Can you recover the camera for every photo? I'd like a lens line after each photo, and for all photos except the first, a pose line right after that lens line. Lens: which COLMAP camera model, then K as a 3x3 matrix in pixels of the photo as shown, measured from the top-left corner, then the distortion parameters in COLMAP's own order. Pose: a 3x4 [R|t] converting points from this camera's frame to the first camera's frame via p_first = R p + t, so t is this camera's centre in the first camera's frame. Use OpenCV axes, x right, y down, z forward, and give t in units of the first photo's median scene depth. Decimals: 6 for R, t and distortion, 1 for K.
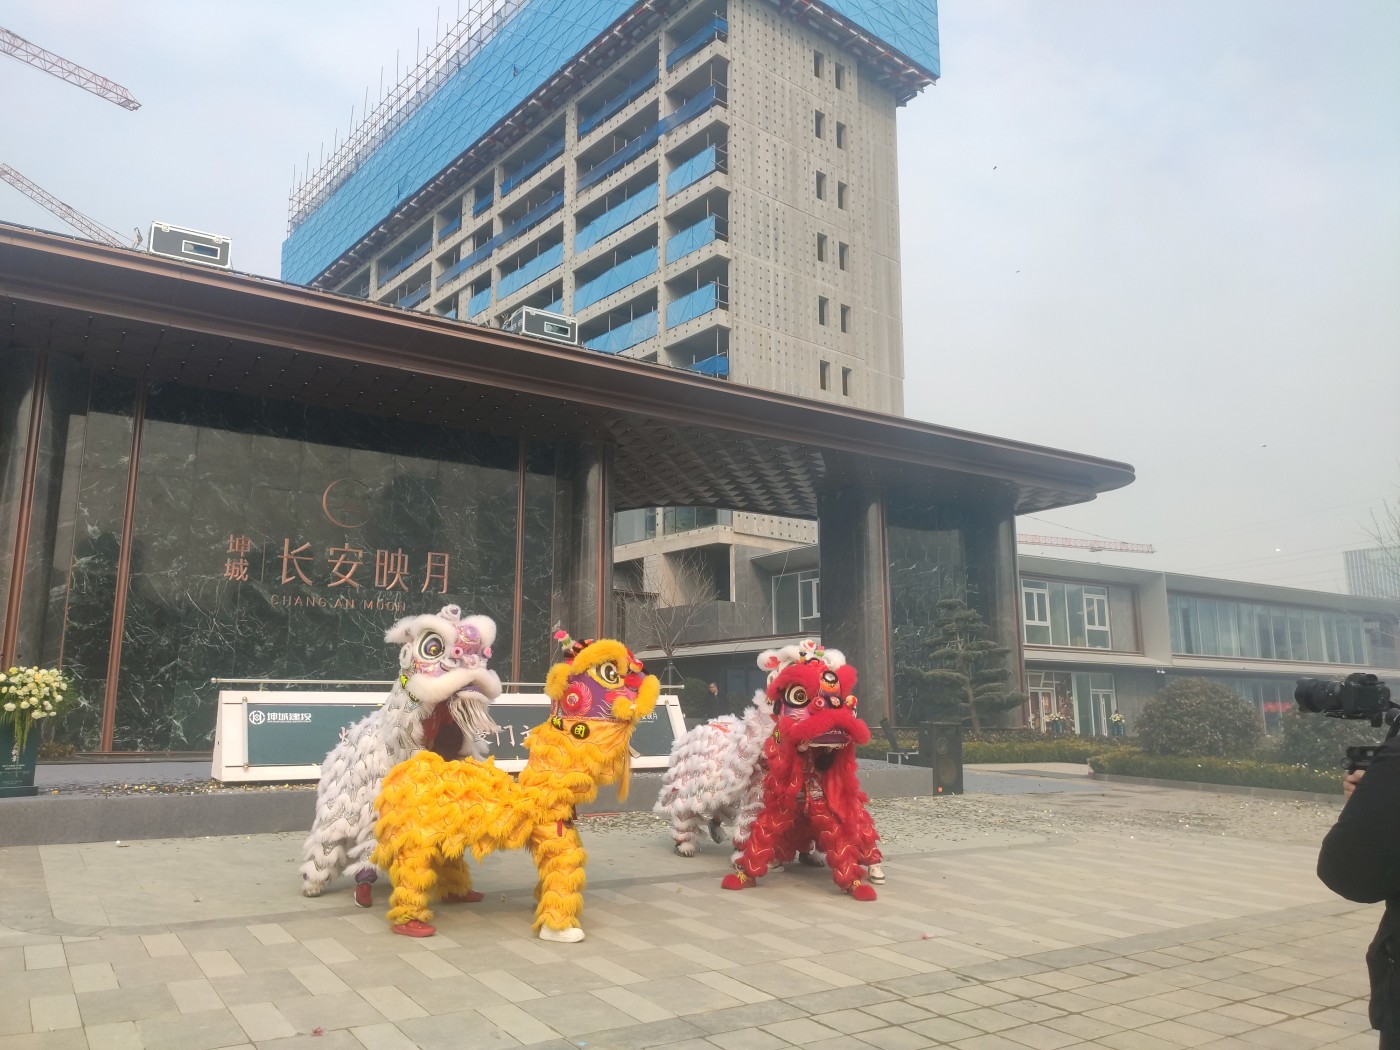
lens RADIAL K [[1042.7, 0, 694.6], [0, 1042.7, 526.6], [0, 0, 1]] dist [0.092051, -0.117568]
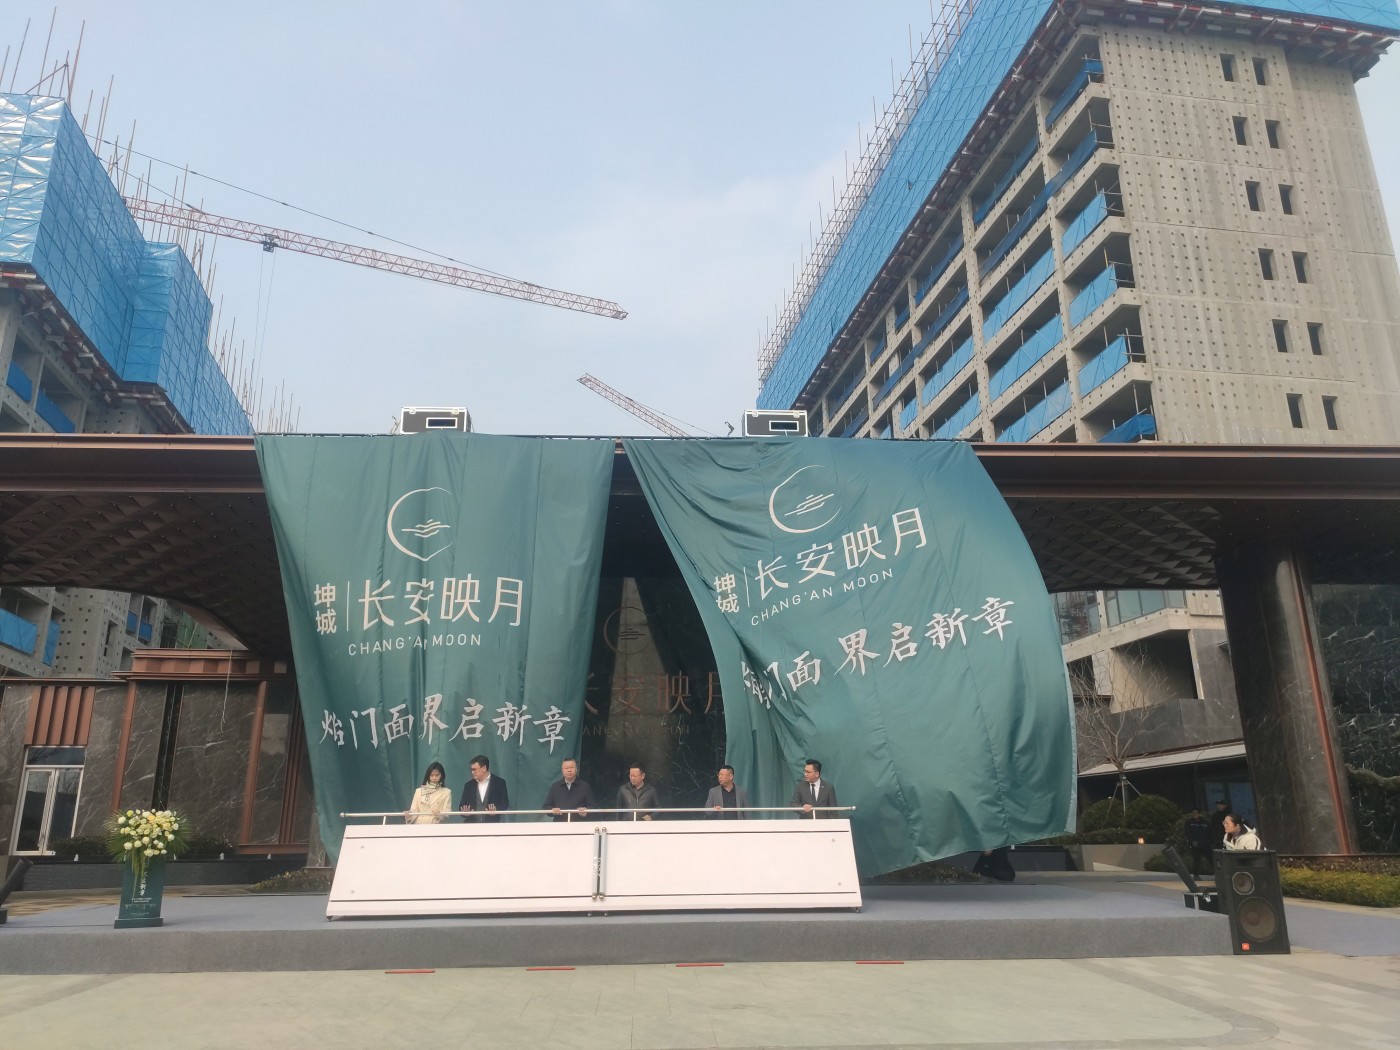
lens RADIAL K [[1040.3, 0, 687.9], [0, 1040.3, 527.3], [0, 0, 1]] dist [0.073243, -0.105560]
pose [[0.862042, -0.156241, -0.482154, 0.100063], [0.101709, 0.985275, -0.137433, 0.010243], [0.496527, 0.069433, 0.865240, 0.060945]]
